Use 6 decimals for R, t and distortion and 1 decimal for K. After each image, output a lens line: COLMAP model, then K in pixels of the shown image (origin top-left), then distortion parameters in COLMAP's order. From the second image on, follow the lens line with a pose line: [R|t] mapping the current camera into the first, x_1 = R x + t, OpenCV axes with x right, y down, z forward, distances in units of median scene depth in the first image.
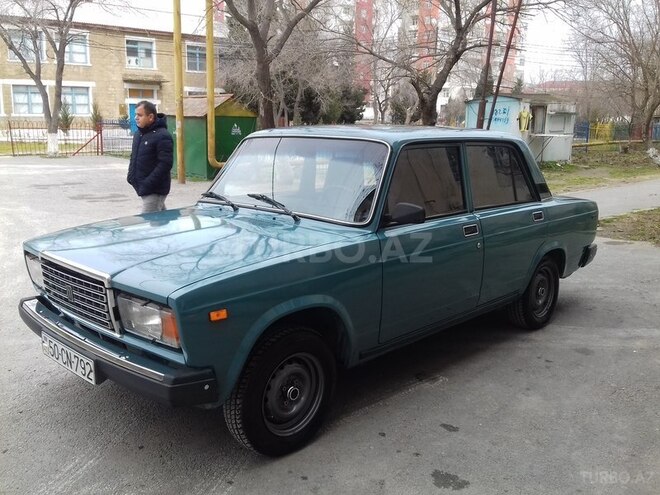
lens RADIAL K [[609.7, 0, 321.2], [0, 609.7, 247.2], [0, 0, 1]] dist [0.094789, -0.204505]
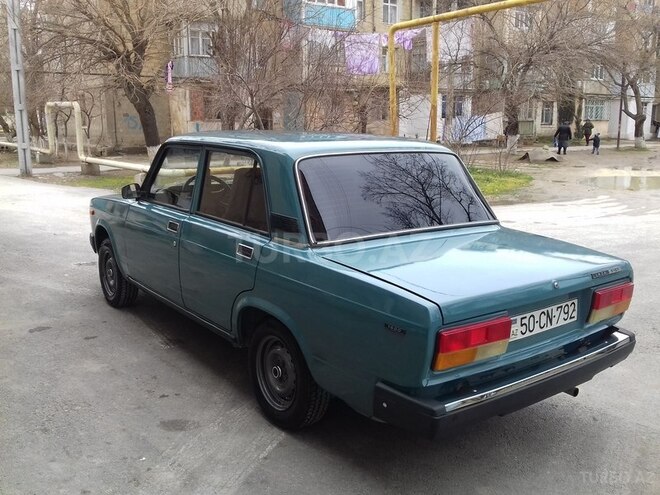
lens RADIAL K [[613.9, 0, 321.9], [0, 613.9, 246.0], [0, 0, 1]] dist [0.080925, -0.180325]
pose [[-0.154894, 0.179158, -0.971550, 1.239574], [-0.211270, 0.954662, 0.209727, -0.272317], [0.965077, 0.237745, -0.110020, 1.356948]]
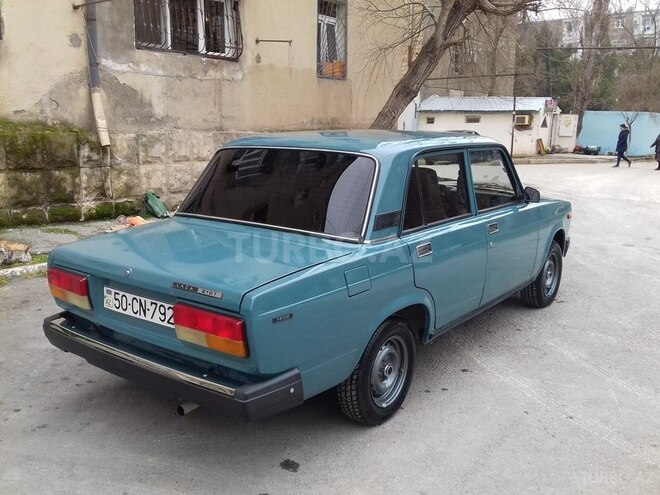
lens RADIAL K [[609.7, 0, 321.2], [0, 609.7, 247.2], [0, 0, 1]] dist [0.094789, -0.204505]
pose [[-0.992607, 0.002426, -0.121352, 0.353580], [-0.045112, 0.920802, 0.387412, -0.463768], [0.112681, 0.390022, -0.913885, 2.253512]]
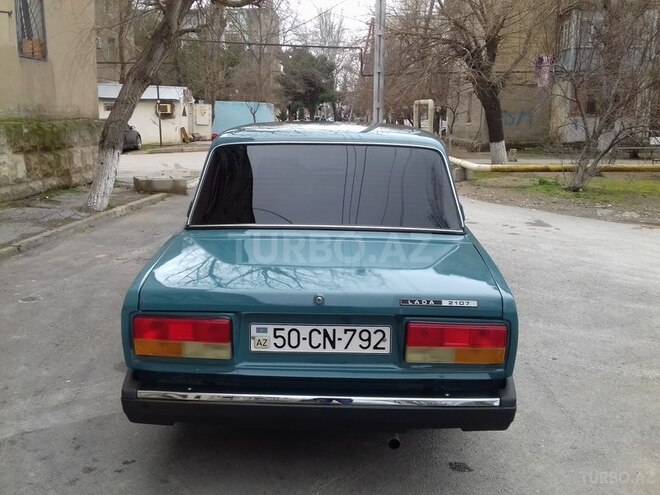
lens RADIAL K [[609.7, 0, 321.2], [0, 609.7, 247.2], [0, 0, 1]] dist [0.094789, -0.204505]
pose [[-0.732870, 0.122584, -0.669234, 0.899090], [-0.156026, 0.927140, 0.340687, -0.391718], [0.662237, 0.354097, -0.660347, 1.940570]]
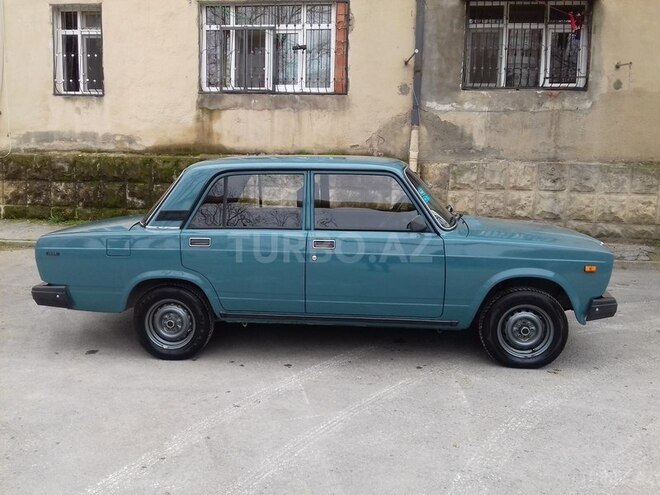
lens RADIAL K [[609.7, 0, 321.2], [0, 609.7, 247.2], [0, 0, 1]] dist [0.094789, -0.204505]
pose [[-0.634468, -0.135074, 0.761055, -0.957850], [0.138704, 0.948734, 0.284017, -0.416586], [-0.760402, 0.285761, -0.583206, 1.972108]]
